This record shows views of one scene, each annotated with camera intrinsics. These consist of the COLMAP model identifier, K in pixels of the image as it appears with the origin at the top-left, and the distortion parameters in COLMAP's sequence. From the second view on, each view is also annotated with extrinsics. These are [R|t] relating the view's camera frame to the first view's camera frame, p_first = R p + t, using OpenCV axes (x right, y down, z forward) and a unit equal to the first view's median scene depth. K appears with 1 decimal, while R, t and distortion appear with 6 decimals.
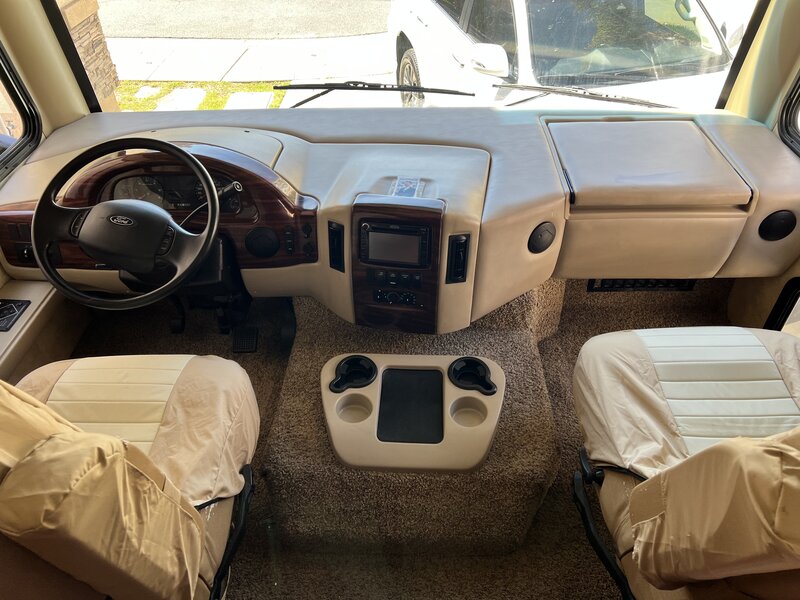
lens RADIAL K [[599.8, 0, 405.7], [0, 599.8, 303.0], [0, 0, 1]] dist [0.037176, -0.031871]
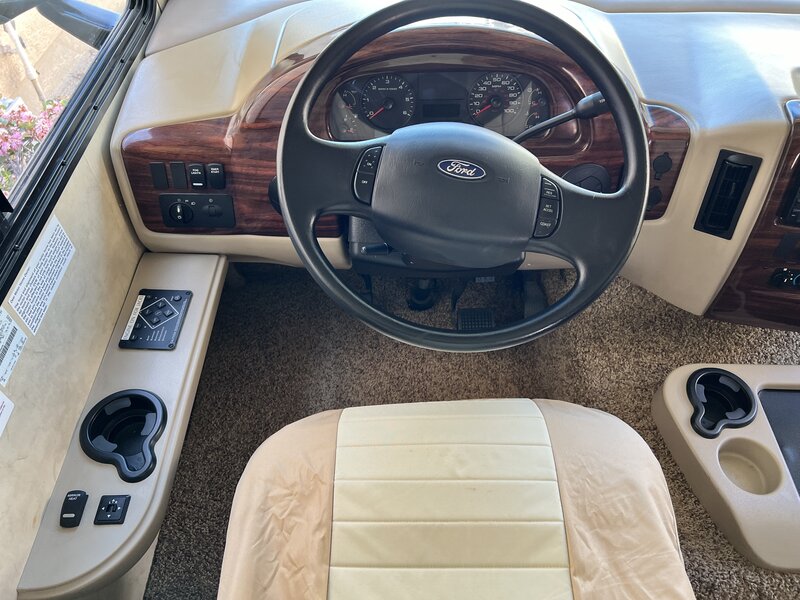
lens RADIAL K [[599.8, 0, 398.4], [0, 599.8, 298.2], [0, 0, 1]] dist [0.037176, -0.031871]
pose [[0.999683, -0.017728, 0.017871, -0.446709], [0.014838, 0.988495, 0.150524, -0.089093], [-0.020334, -0.150212, 0.988445, 0.419521]]
